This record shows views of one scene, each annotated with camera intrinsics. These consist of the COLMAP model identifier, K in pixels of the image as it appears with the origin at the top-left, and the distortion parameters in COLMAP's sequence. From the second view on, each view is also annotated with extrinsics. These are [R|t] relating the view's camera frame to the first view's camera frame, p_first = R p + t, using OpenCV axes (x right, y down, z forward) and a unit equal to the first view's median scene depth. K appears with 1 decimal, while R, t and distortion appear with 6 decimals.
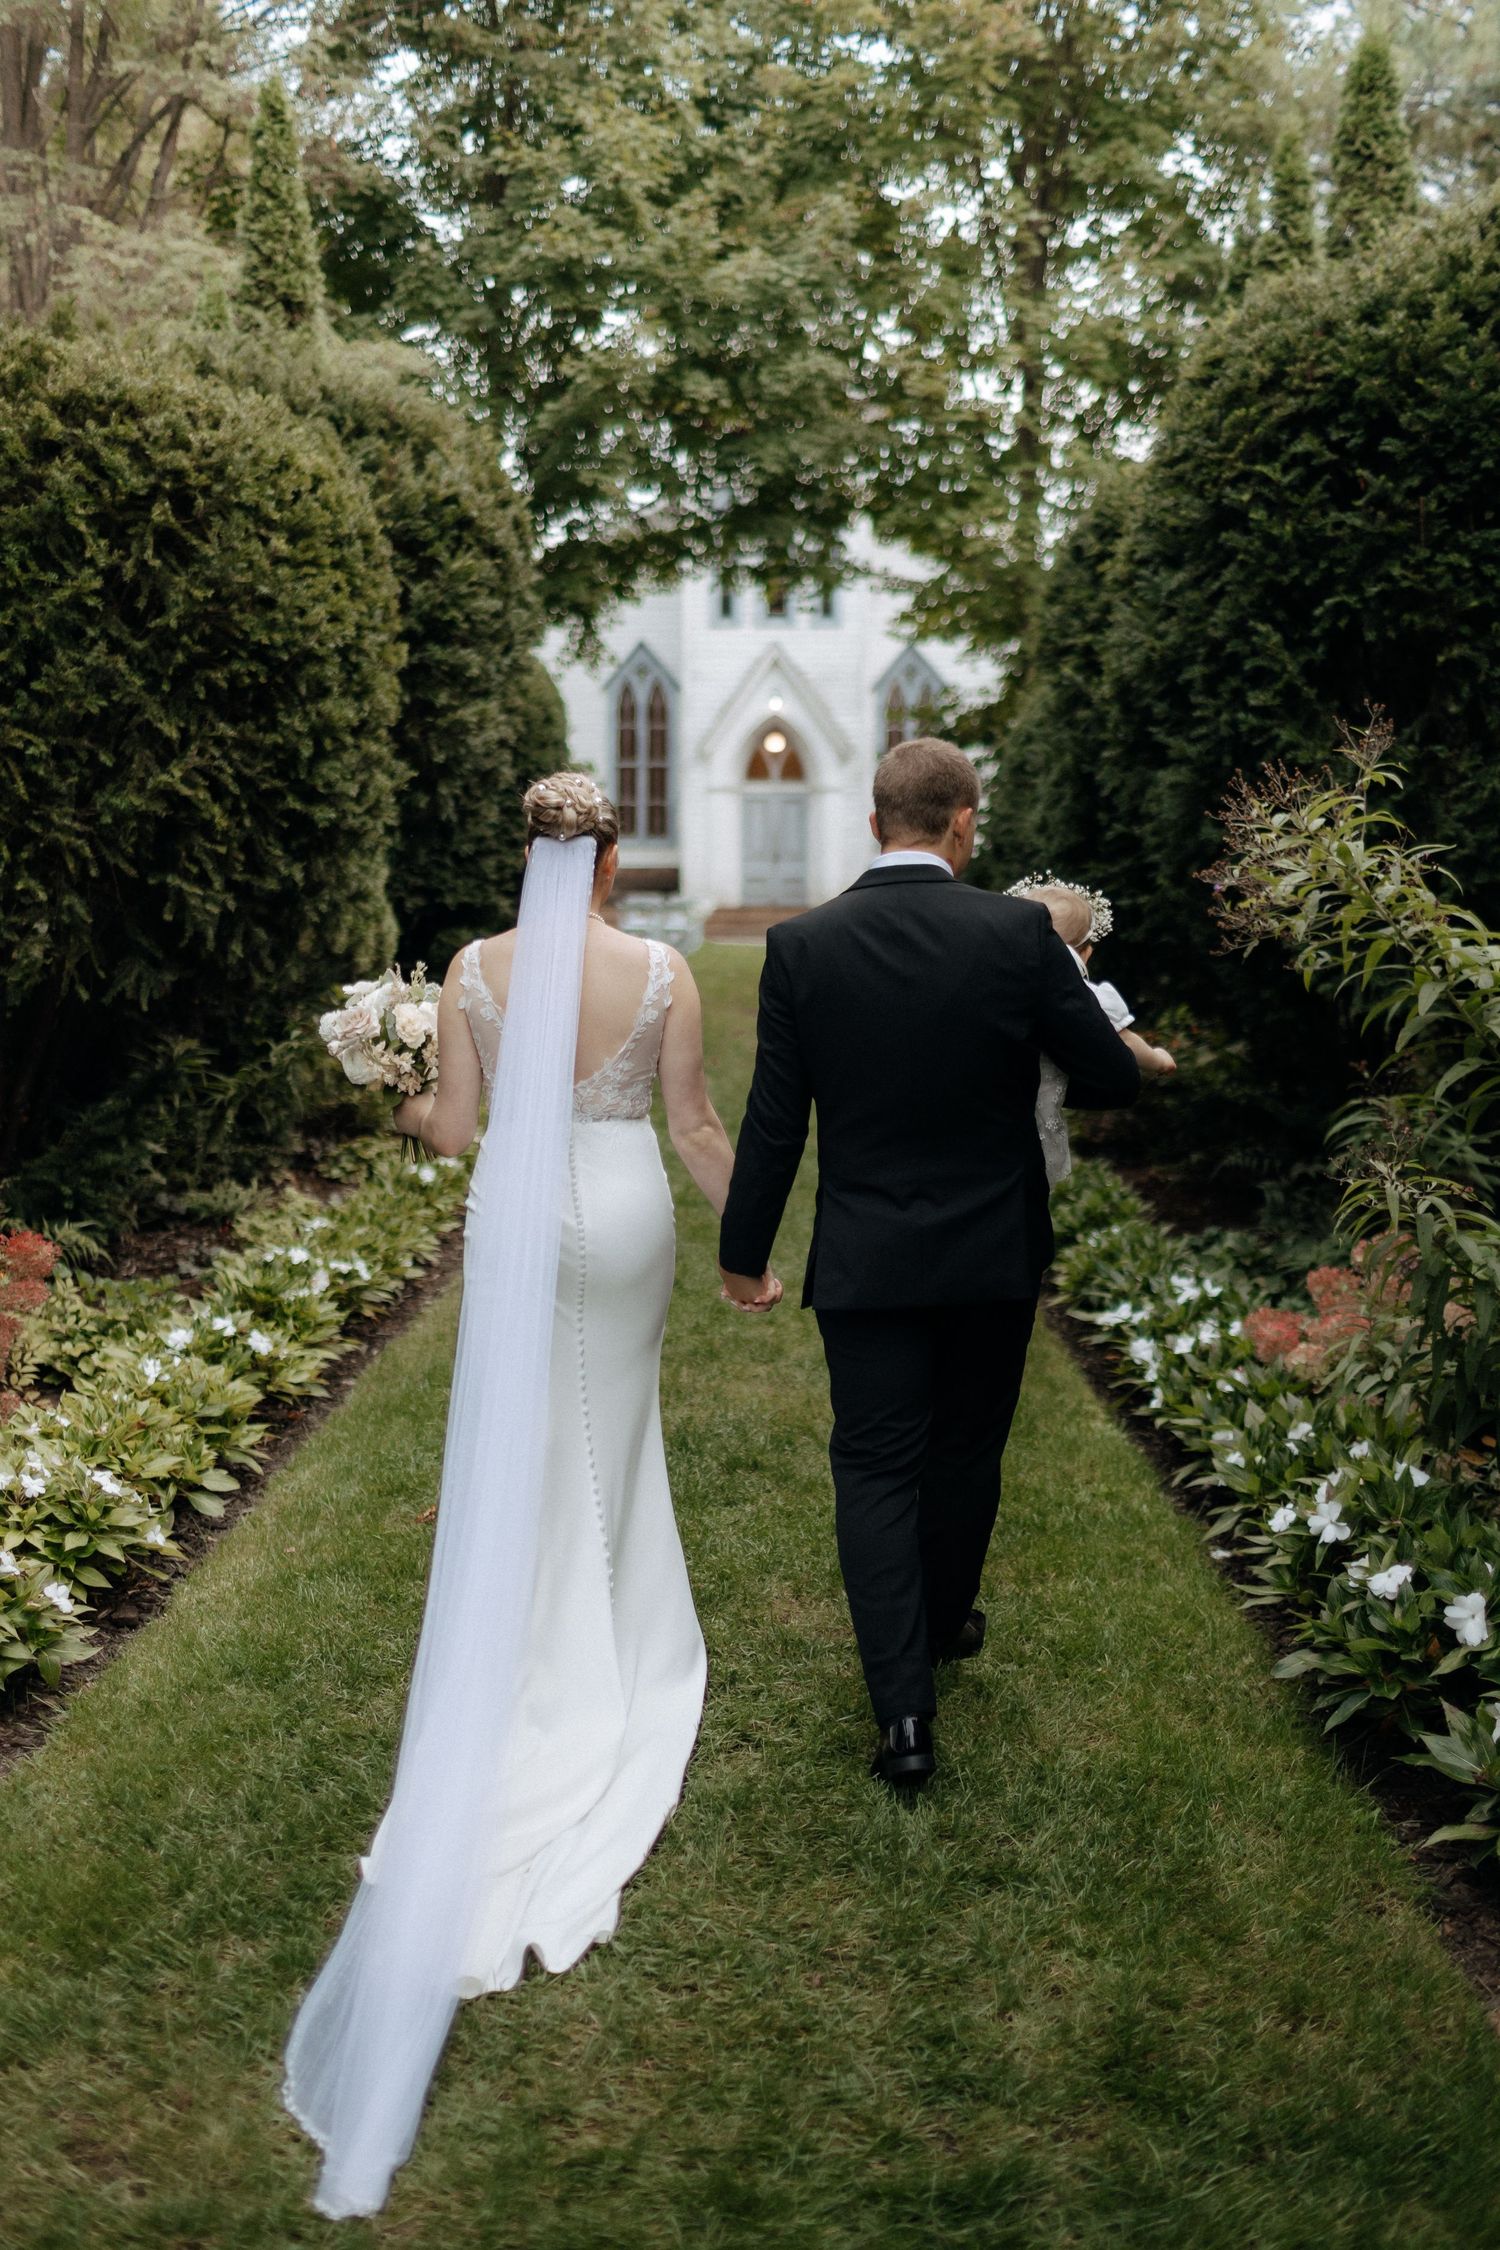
lens RADIAL K [[1965.8, 0, 732.6], [0, 1965.8, 1127.2], [0, 0, 1]] dist [0.000507, -0.006361]
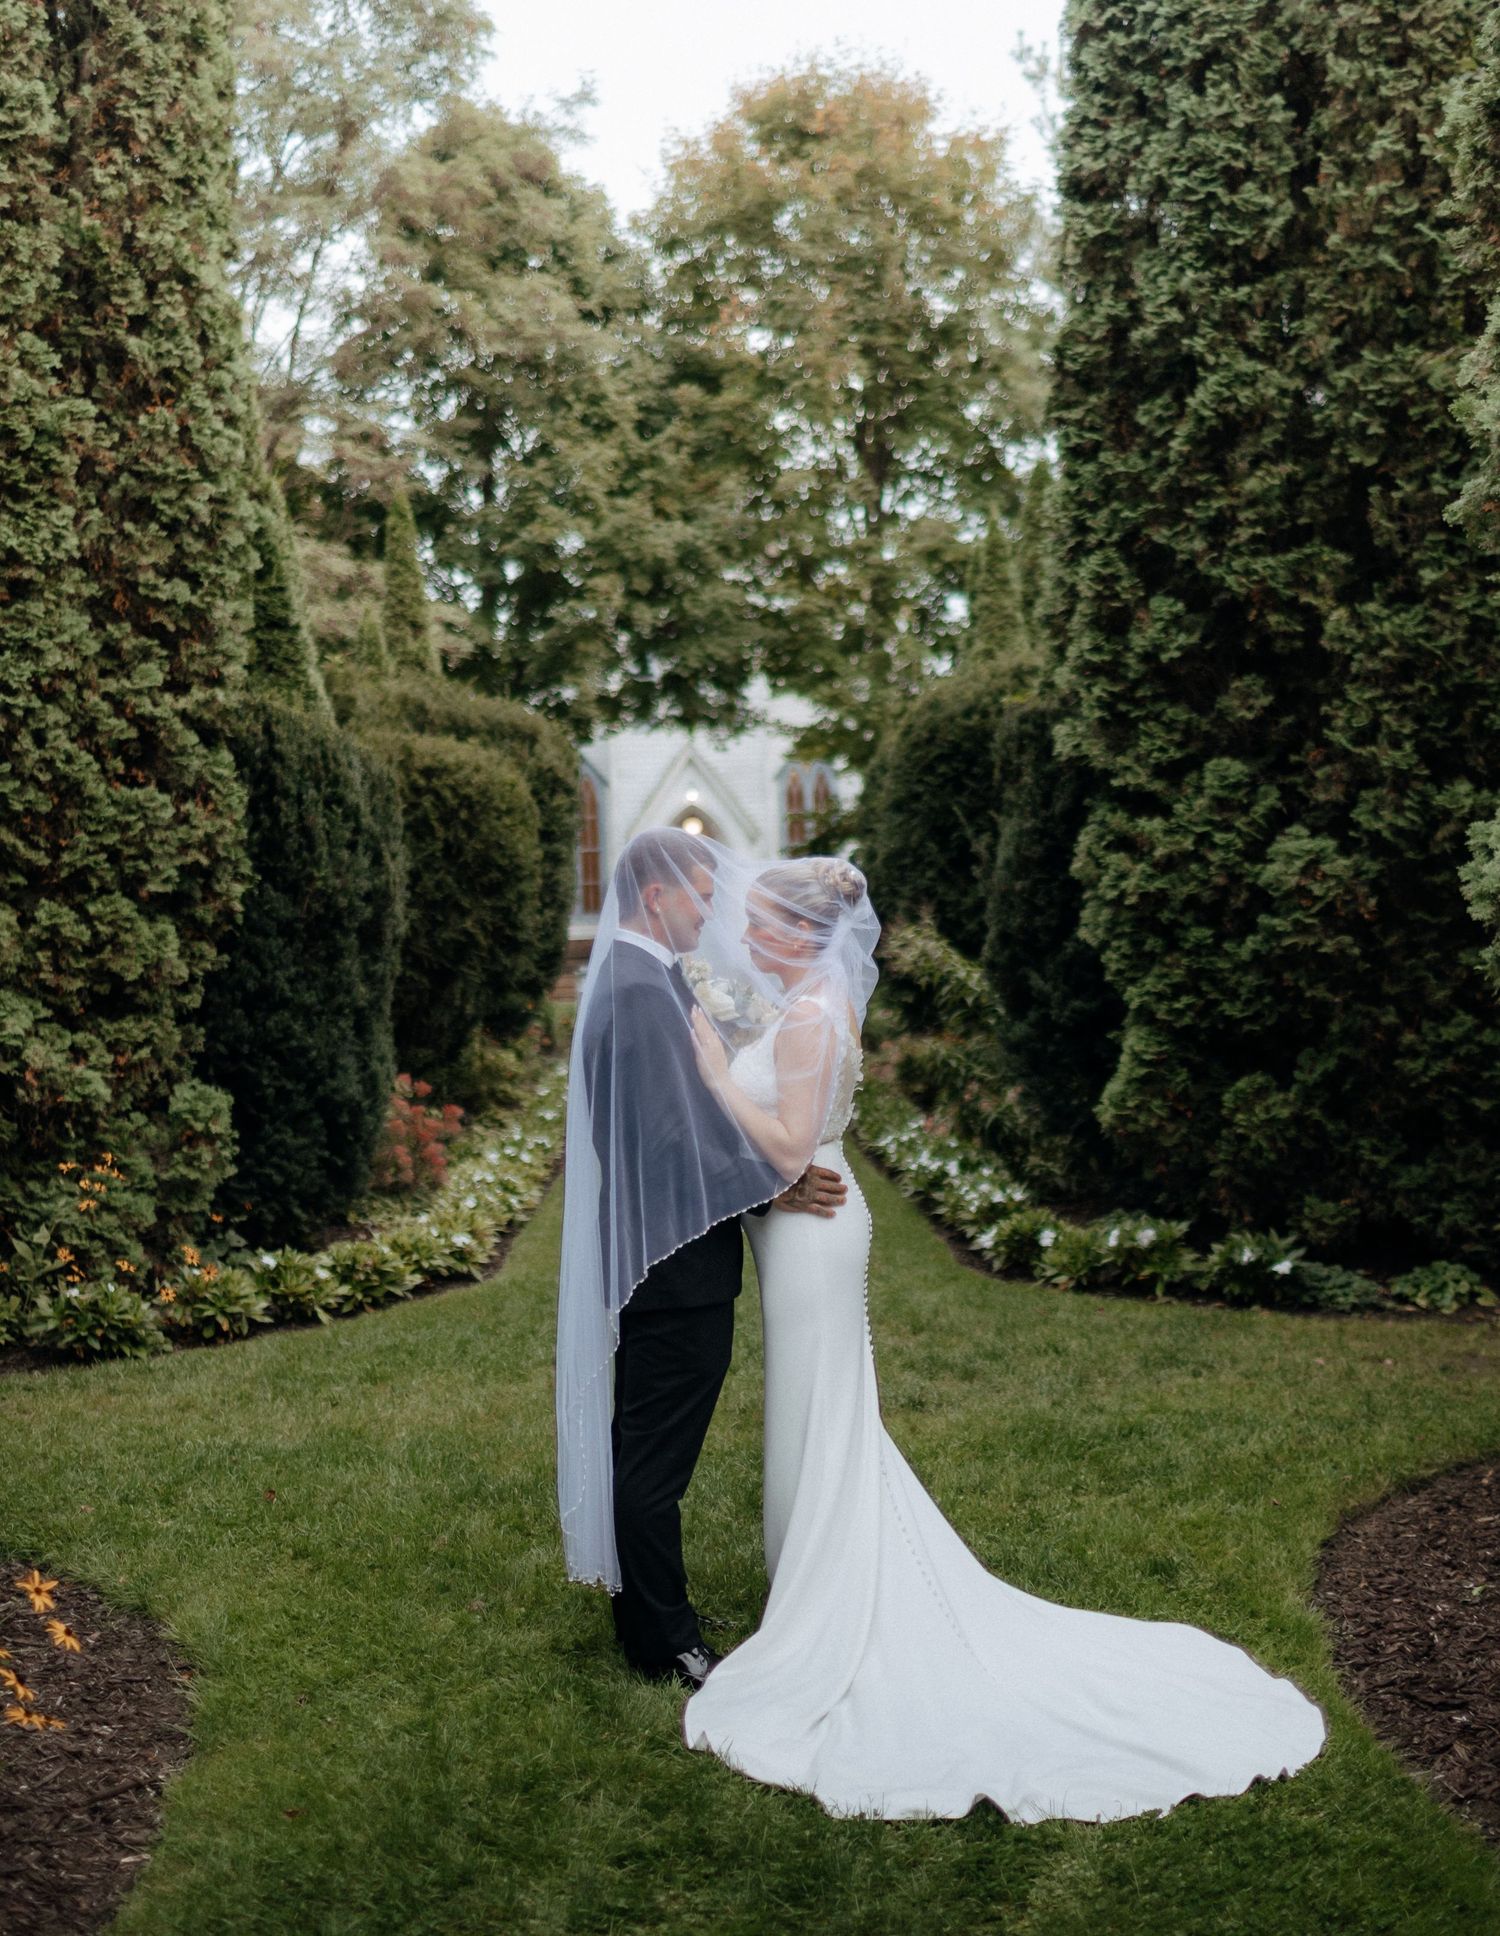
lens RADIAL K [[2041.3, 0, 779.4], [0, 2041.3, 974.1], [0, 0, 1]] dist [-0.011736, 0.000000]
pose [[0.996975, -0.040580, 0.066293, -0.026667], [0.047547, 0.993106, -0.107144, 0.051545], [-0.061488, 0.109971, 0.992031, -0.463398]]
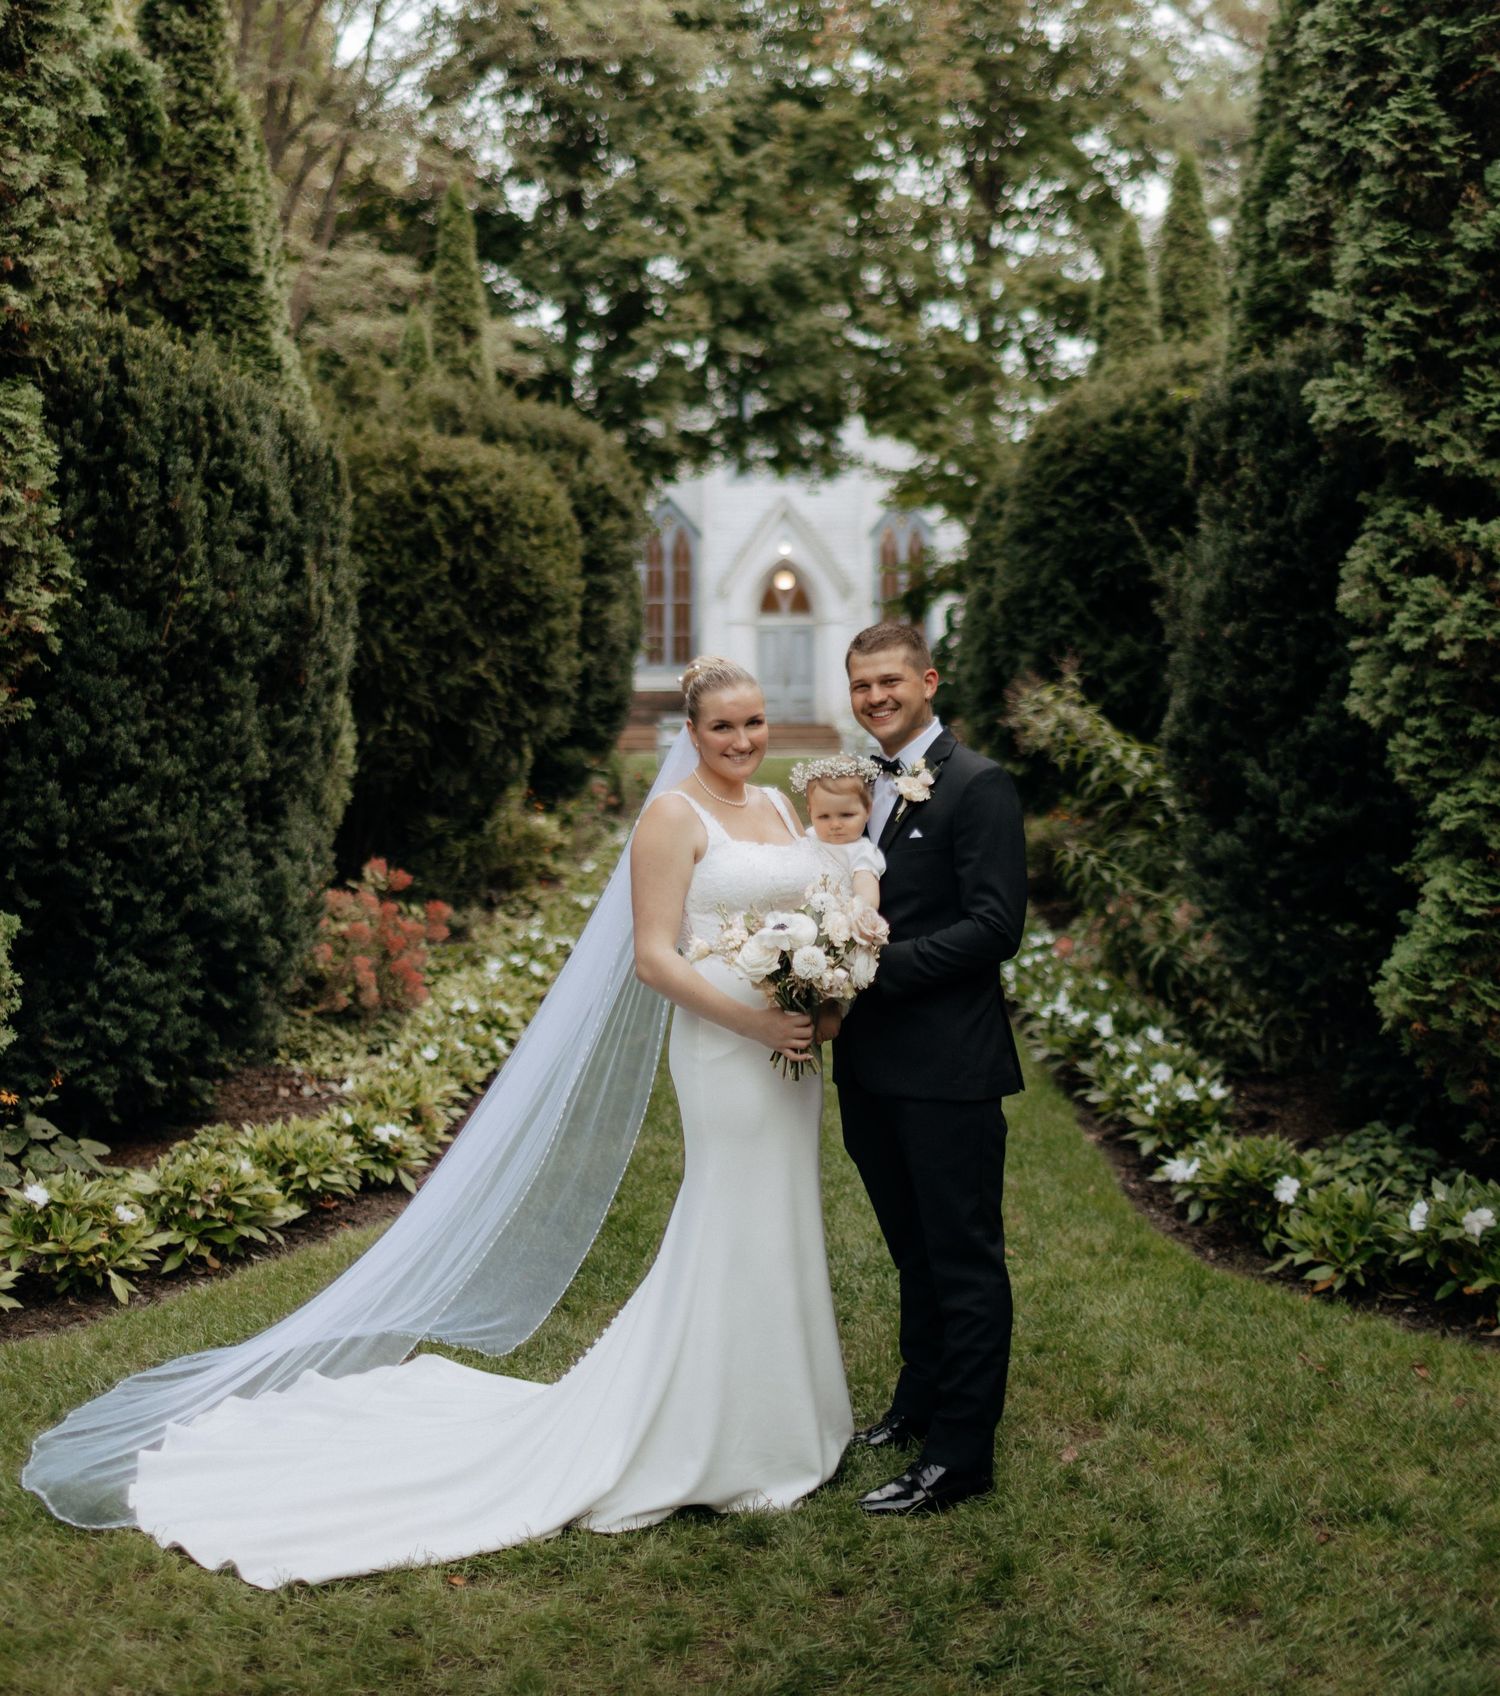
lens RADIAL K [[1930.4, 0, 761.5], [0, 1930.4, 626.6], [0, 0, 1]] dist [-0.001652, 0.000000]
pose [[0.999880, -0.010202, 0.011677, -0.013560], [0.011942, 0.987015, -0.160182, 0.025683], [-0.009891, 0.160302, 0.987018, -0.263268]]
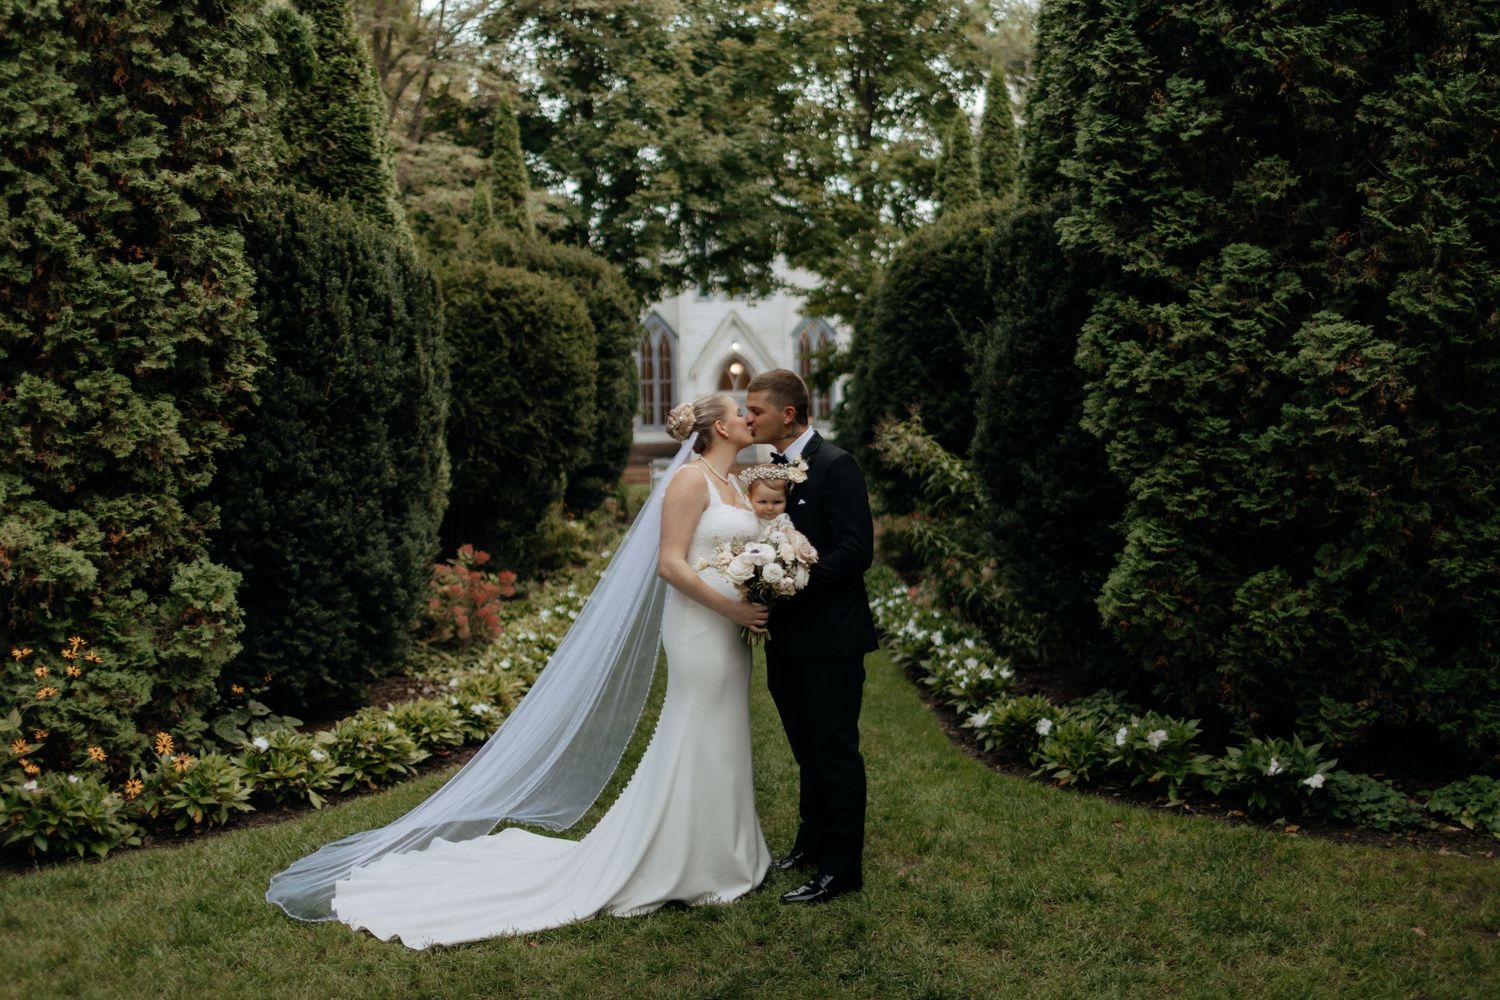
lens RADIAL K [[1310.5, 0, 750.6], [0, 1310.5, 477.9], [0, 0, 1]] dist [0.000507, -0.006361]
pose [[0.999084, -0.027678, 0.032628, -0.011369], [0.030859, 0.994364, -0.101431, 0.034316], [-0.029637, 0.102345, 0.994307, -0.283779]]
